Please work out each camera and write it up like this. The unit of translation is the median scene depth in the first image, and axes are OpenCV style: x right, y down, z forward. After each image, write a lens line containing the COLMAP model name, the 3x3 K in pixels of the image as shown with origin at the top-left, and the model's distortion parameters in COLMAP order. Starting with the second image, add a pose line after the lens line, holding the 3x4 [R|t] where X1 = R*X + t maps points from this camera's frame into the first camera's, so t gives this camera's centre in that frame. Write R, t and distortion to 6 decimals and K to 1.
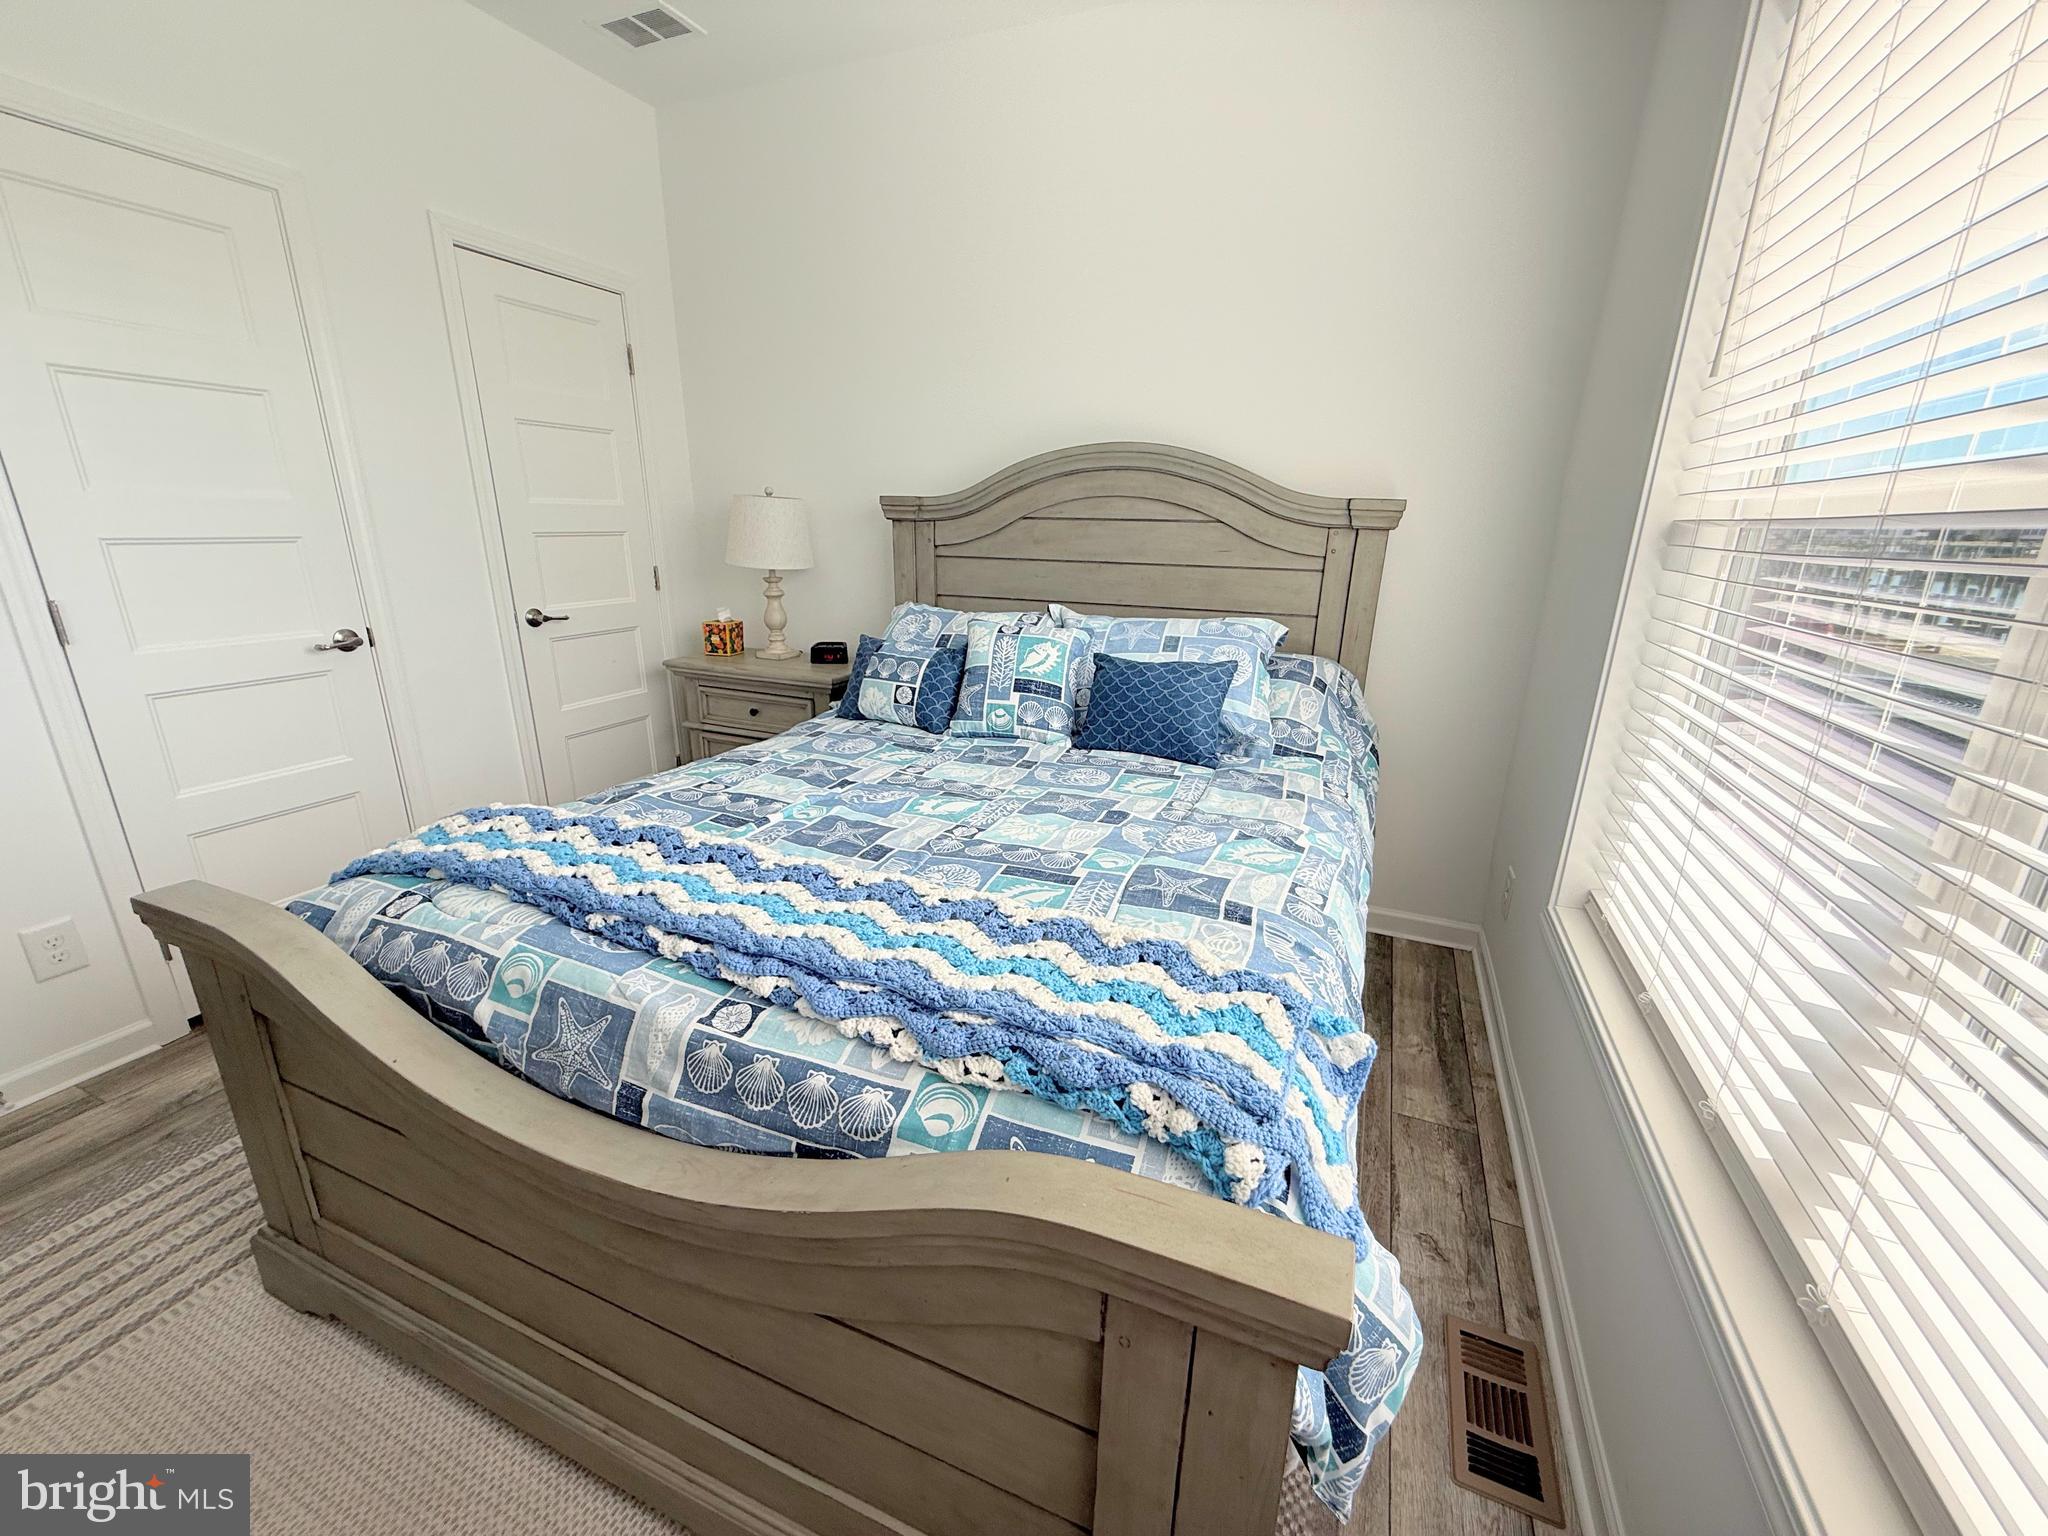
lens RADIAL K [[817.3, 0, 1019.1], [0, 817.3, 766.6], [0, 0, 1]] dist [0.000706, -0.000012]
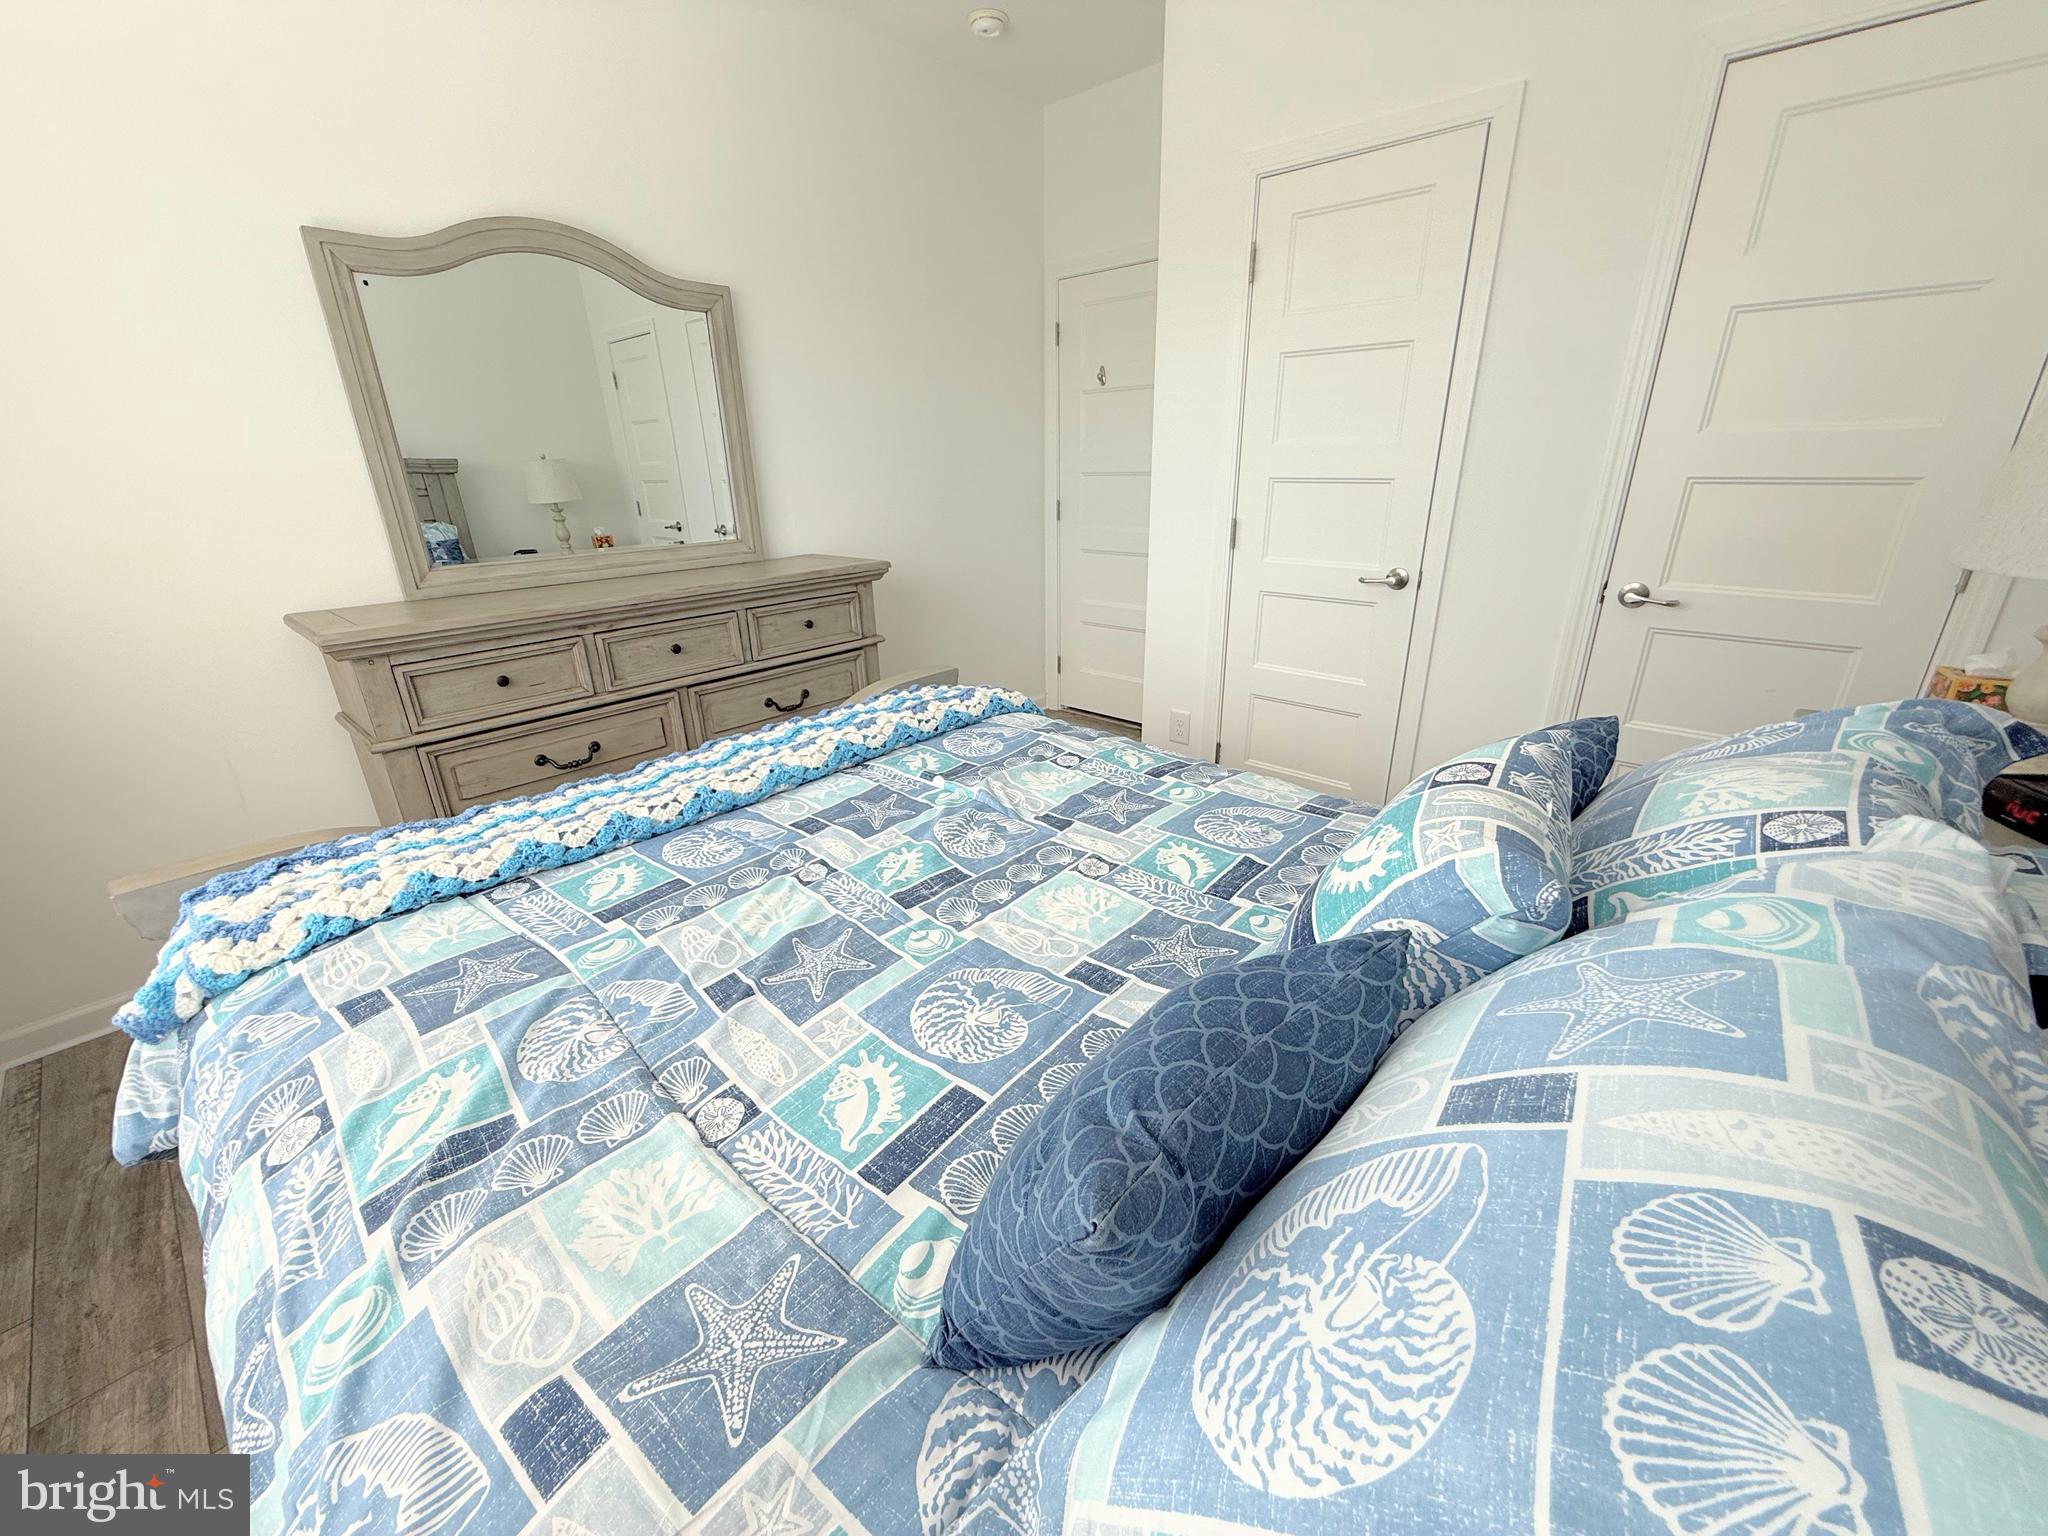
lens RADIAL K [[817.3, 0, 1019.1], [0, 817.3, 766.6], [0, 0, 1]] dist [0.000706, -0.000012]
pose [[-0.323031, 0.330675, -0.886739, 0.386625], [-0.261530, 0.869293, 0.419442, -0.283655], [0.909534, 0.367402, -0.194327, 0.931815]]
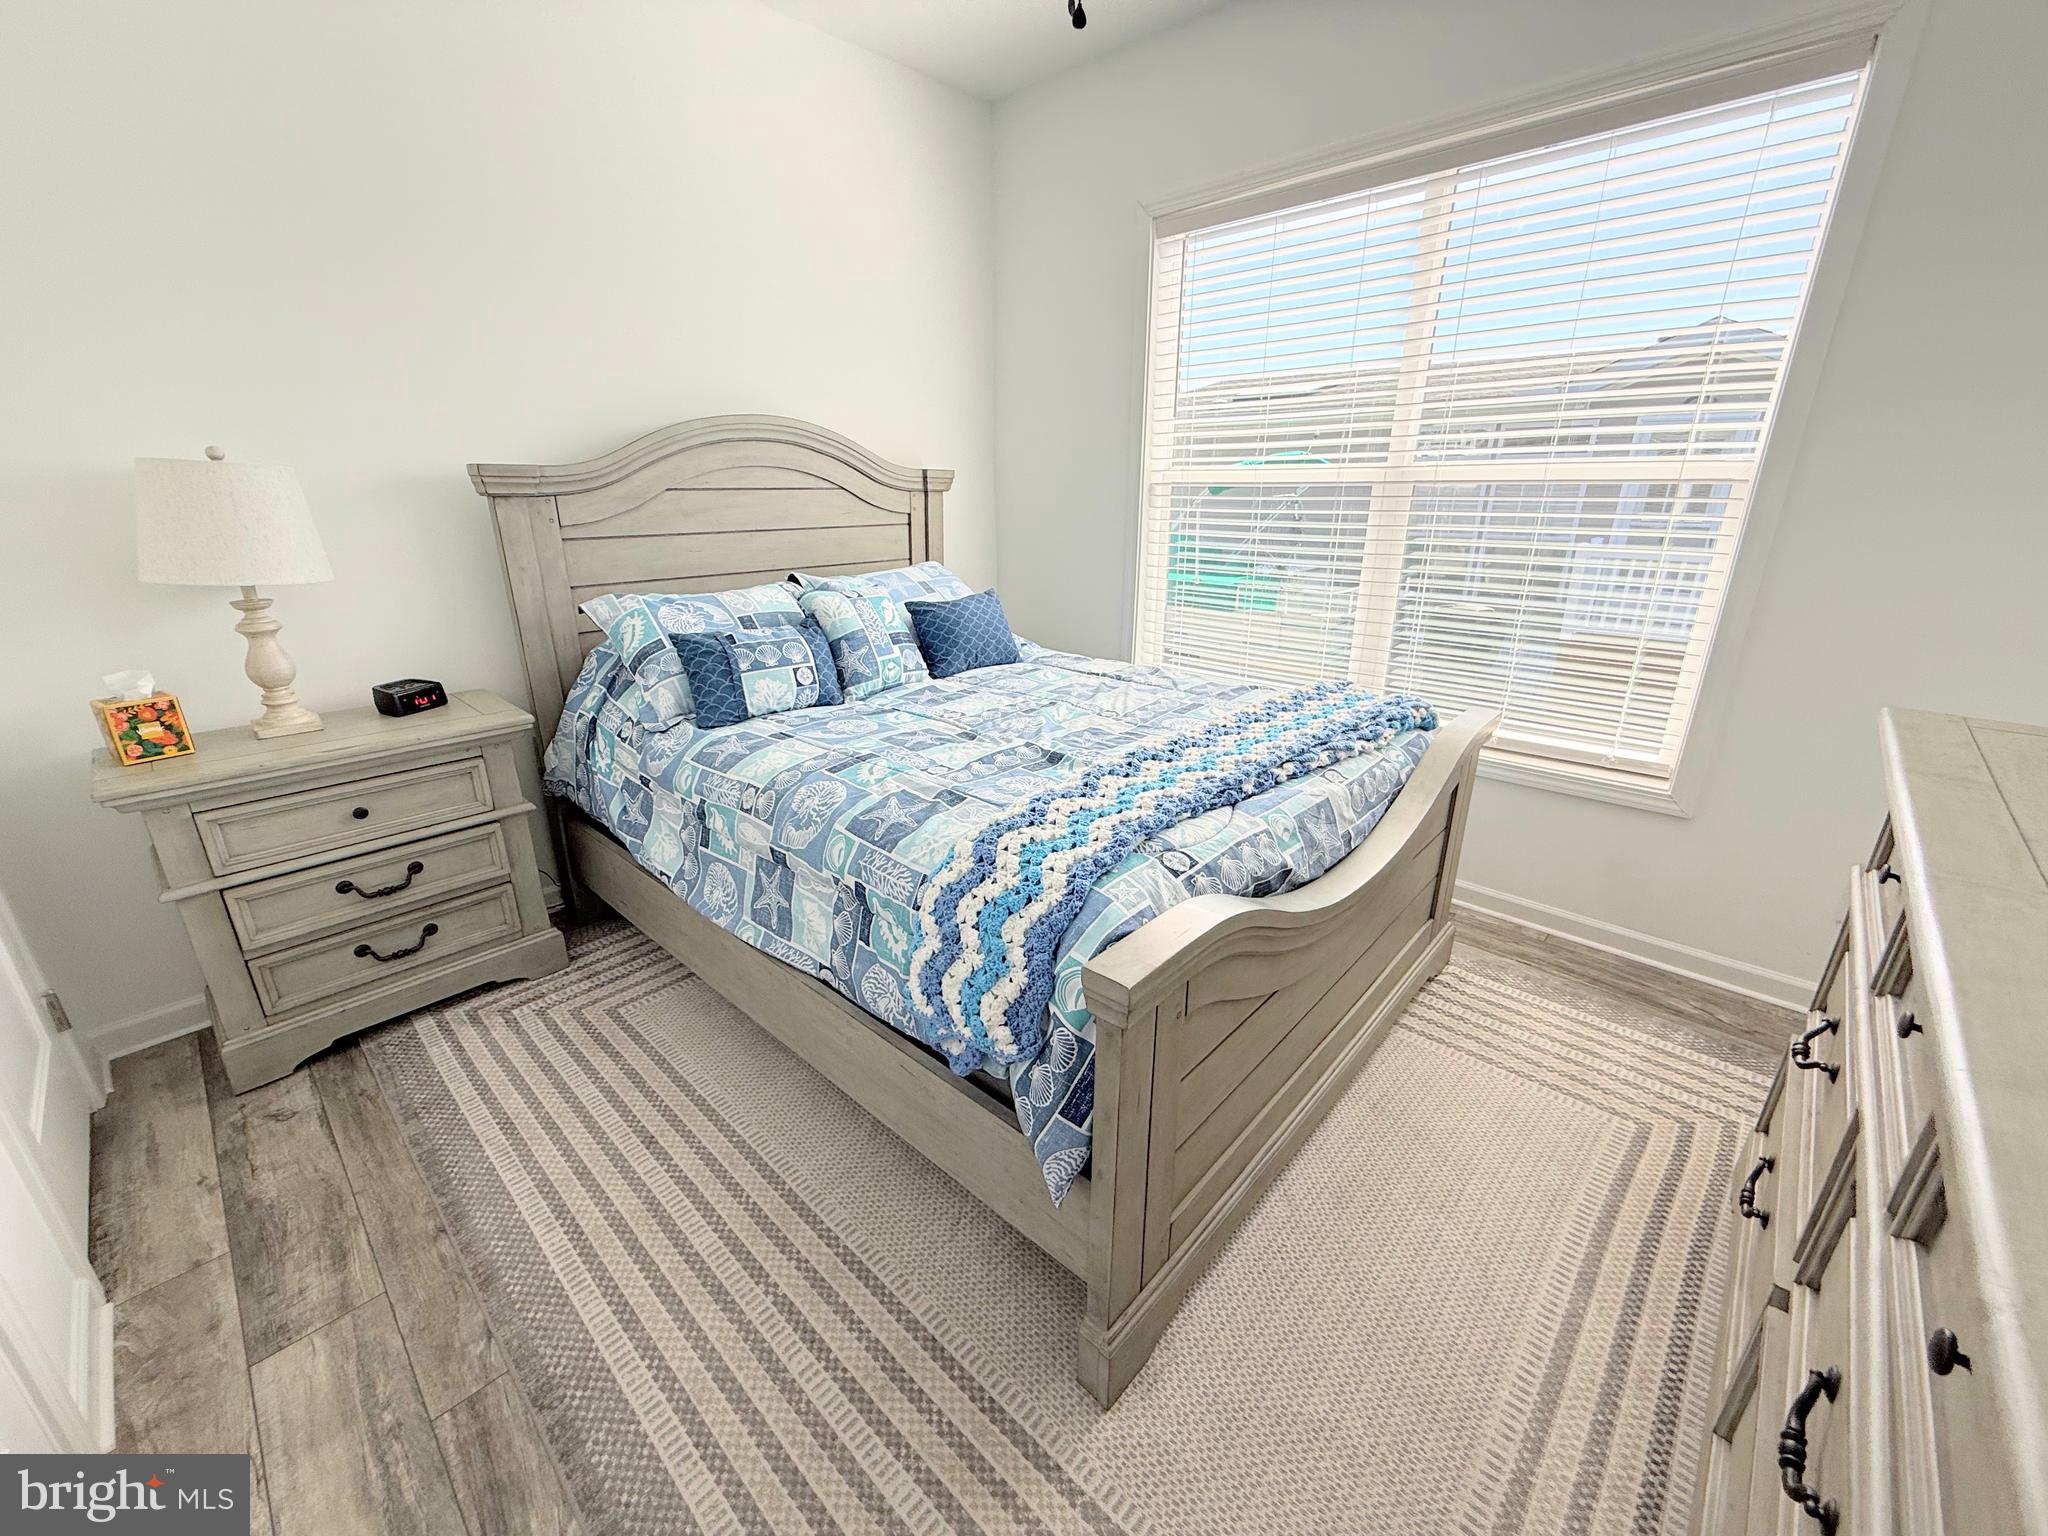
lens RADIAL K [[817.3, 0, 1019.1], [0, 817.3, 766.6], [0, 0, 1]] dist [0.000706, -0.000012]
pose [[0.345716, -0.324425, 0.880471, -1.000922], [0.280974, 0.931066, 0.232744, -0.150326], [-0.895284, 0.166926, 0.413039, 0.408723]]
